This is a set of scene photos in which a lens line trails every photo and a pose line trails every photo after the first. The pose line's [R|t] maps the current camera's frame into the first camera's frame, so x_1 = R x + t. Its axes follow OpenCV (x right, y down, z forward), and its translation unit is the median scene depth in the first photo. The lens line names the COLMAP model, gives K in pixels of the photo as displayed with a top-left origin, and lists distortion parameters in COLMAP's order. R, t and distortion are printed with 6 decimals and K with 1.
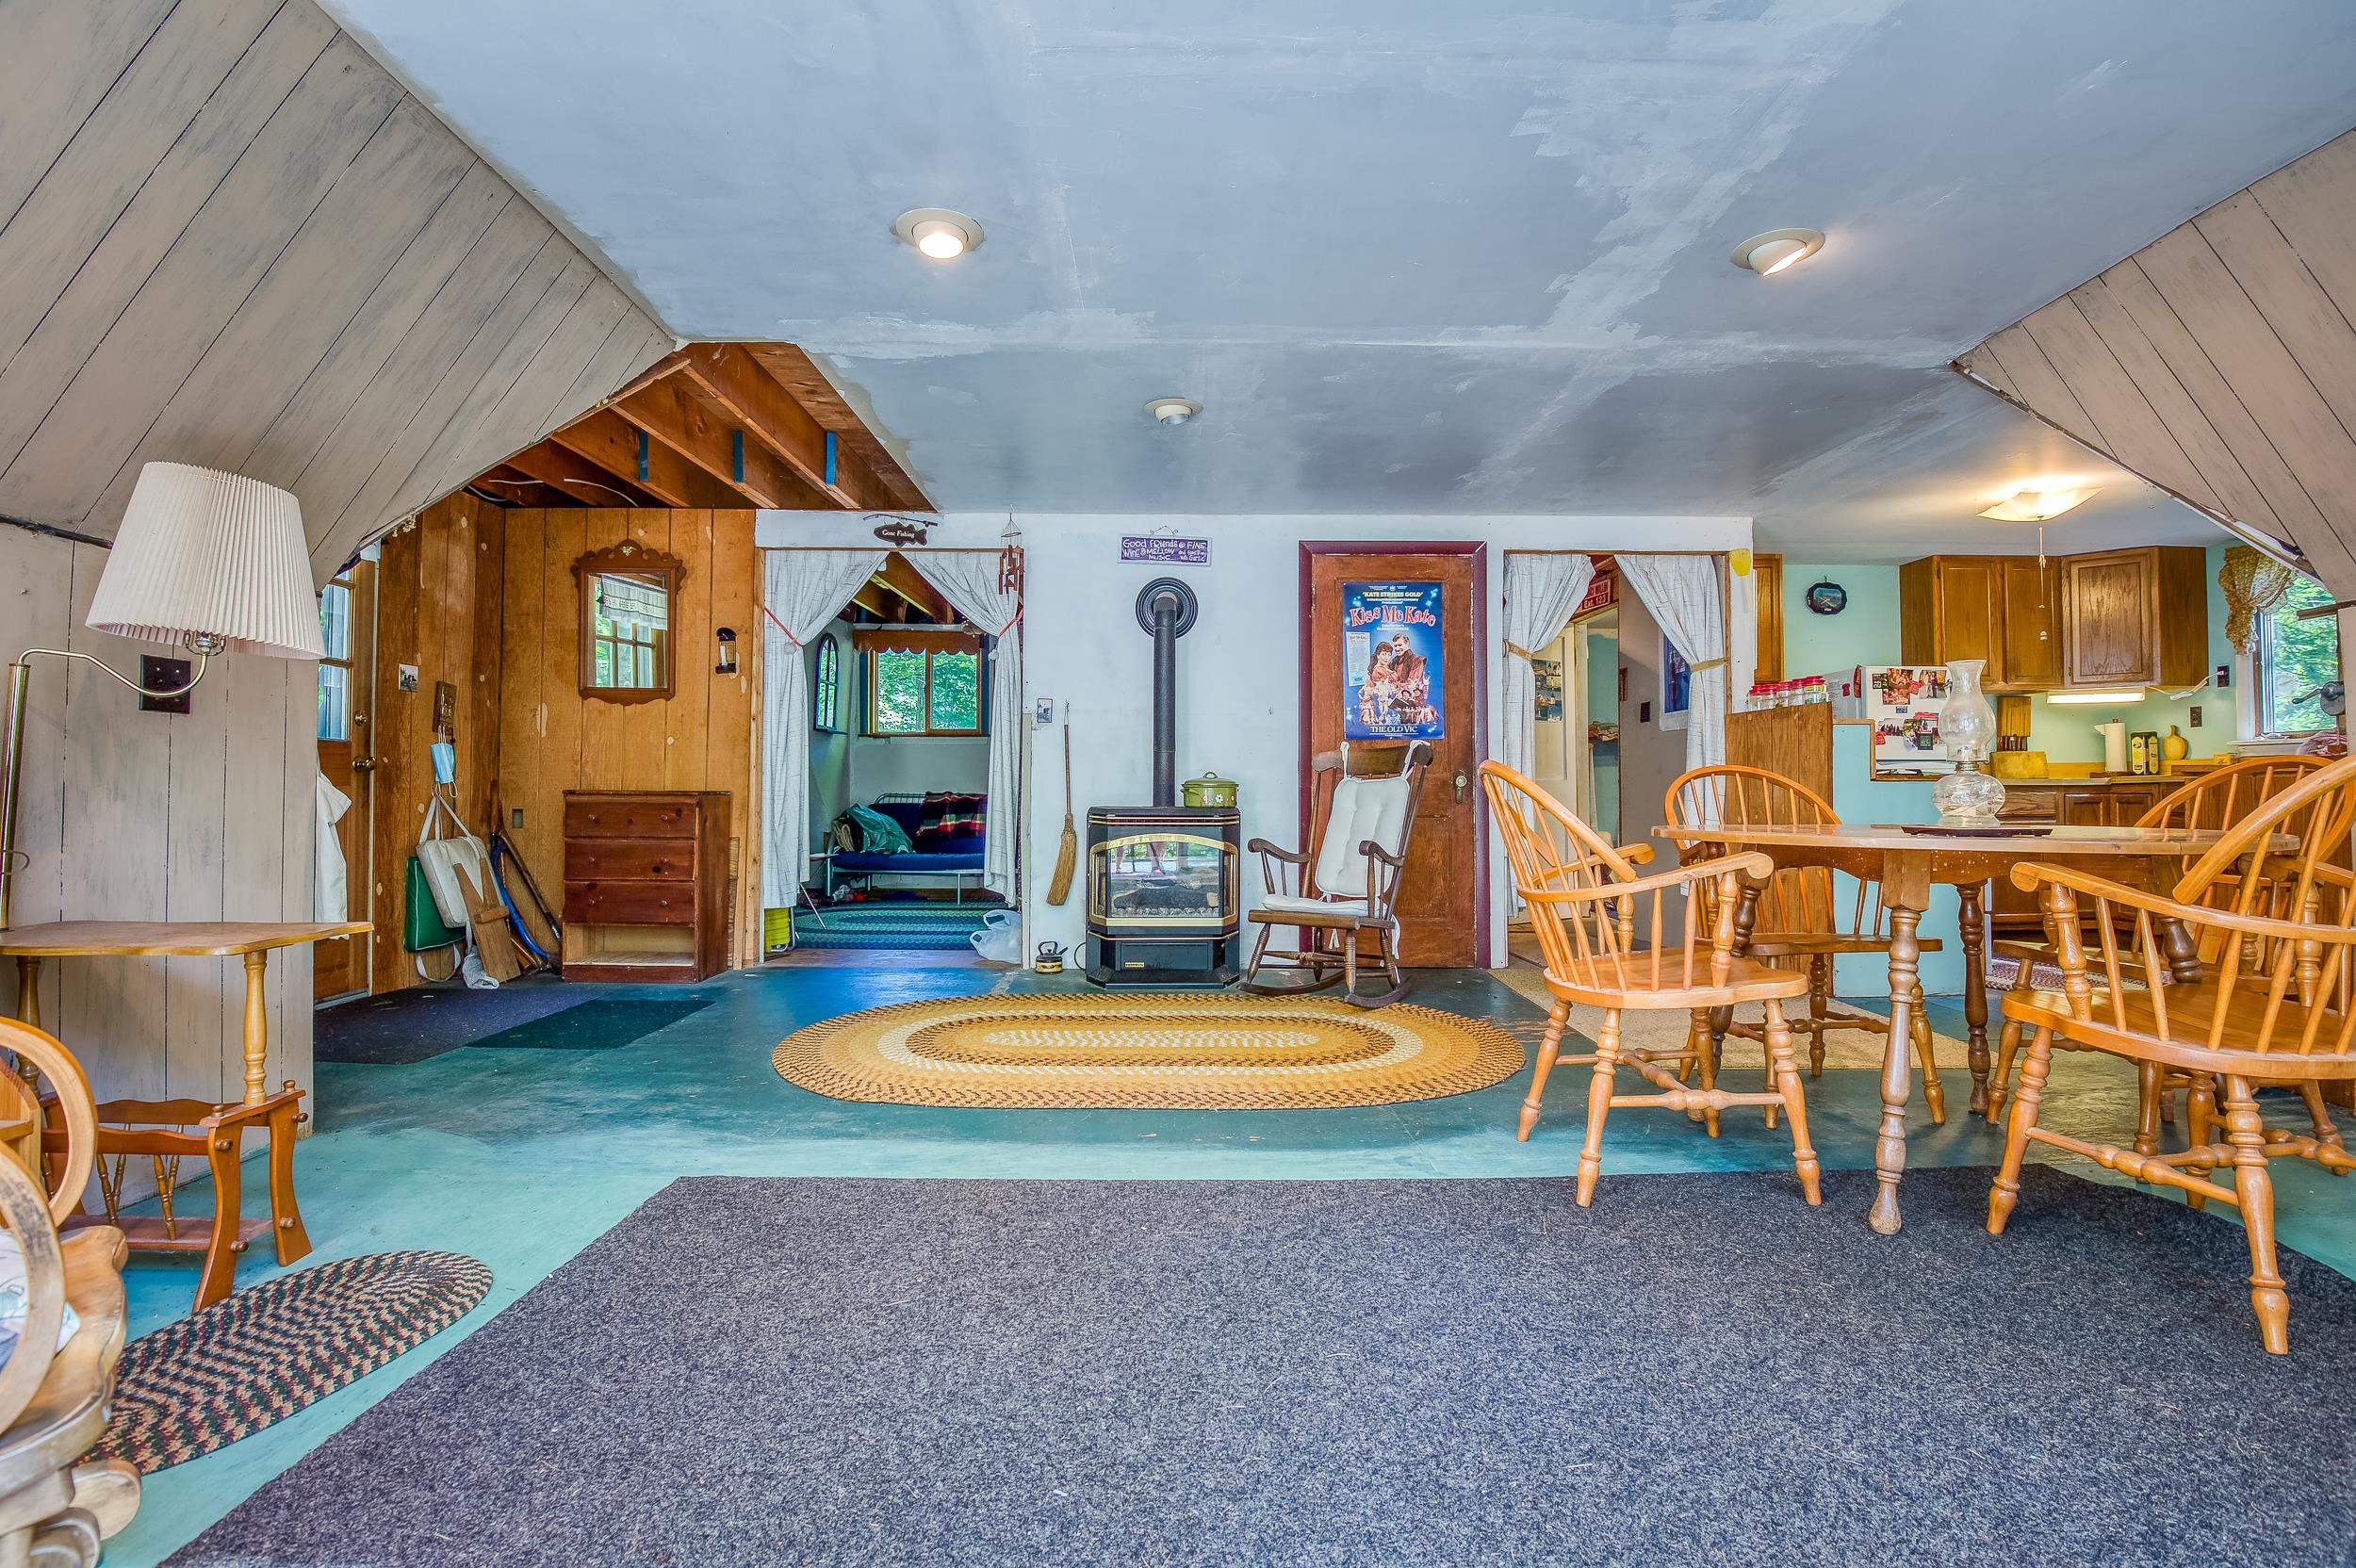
lens RADIAL K [[1084.4, 0, 1184.5], [0, 1084.4, 778.7], [0, 0, 1]] dist [-0.003309, -0.021979]
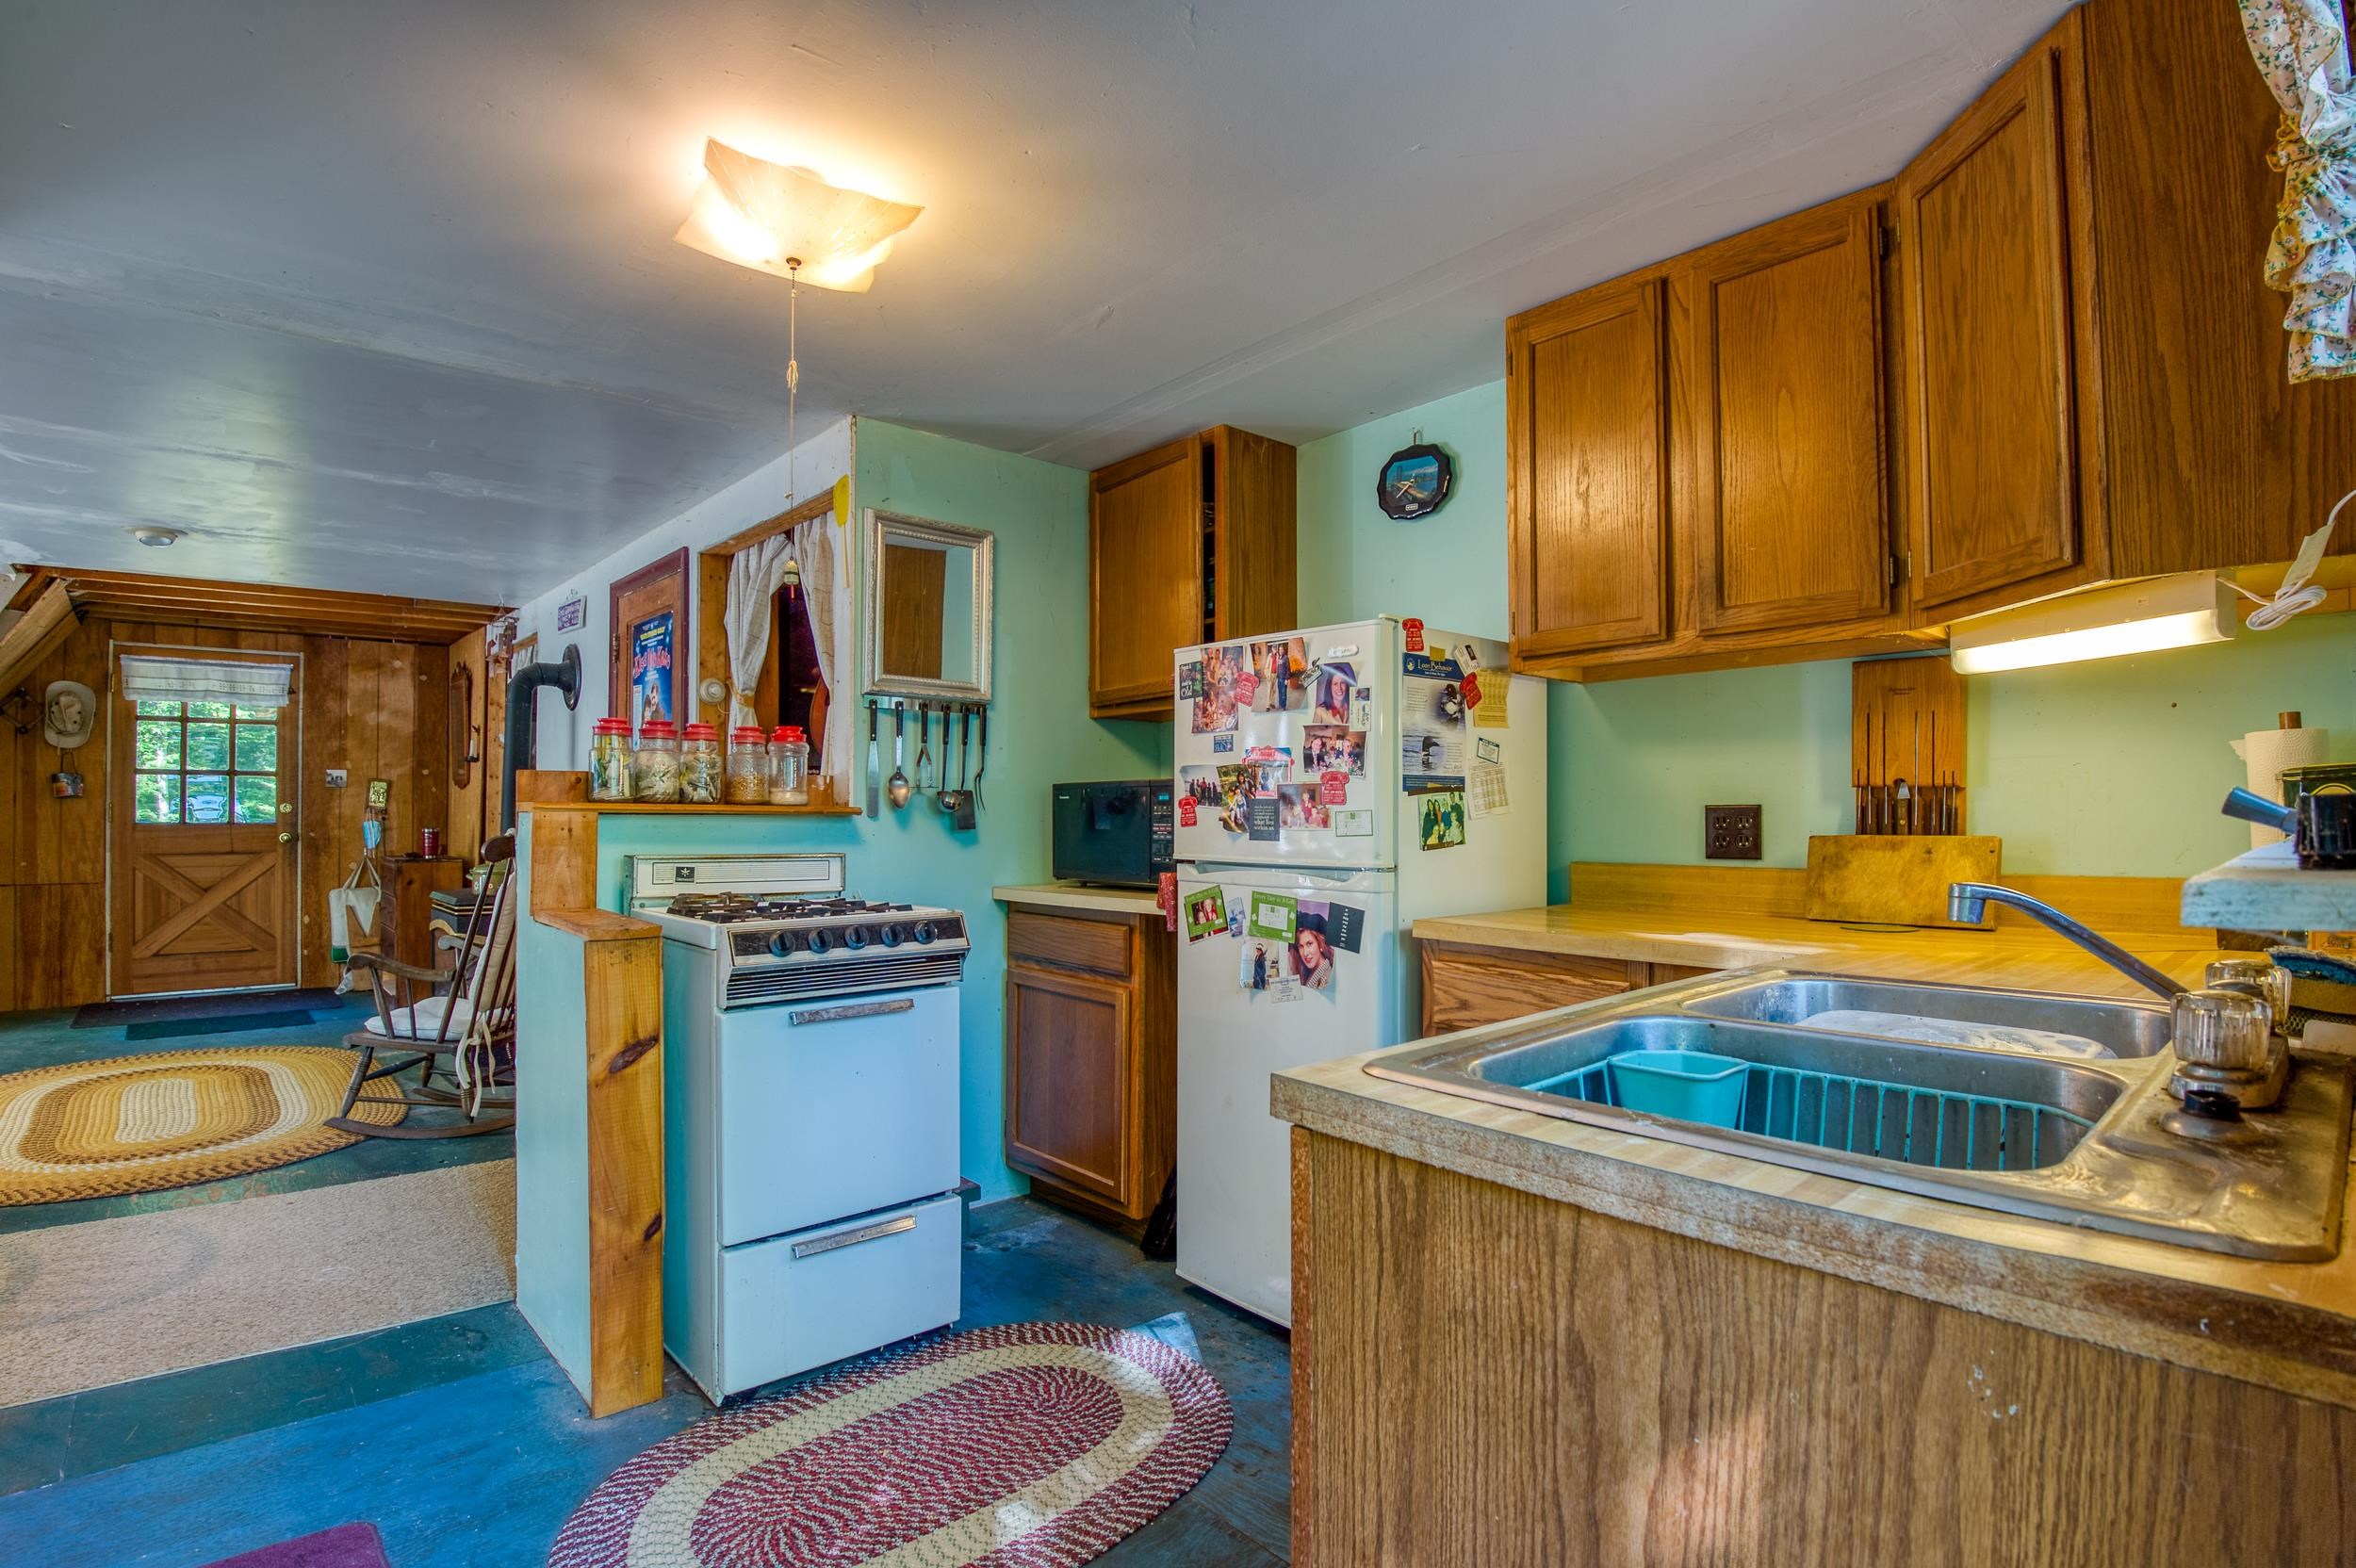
lens RADIAL K [[1144.3, 0, 1137.7], [0, 1144.3, 795.2], [0, 0, 1]] dist [0.004362, -0.040037]
pose [[0.645498, -0.010786, -0.763686, 0.967545], [0.009569, 0.999936, -0.006035, -0.040676], [0.763702, -0.003412, 0.645560, 0.672975]]
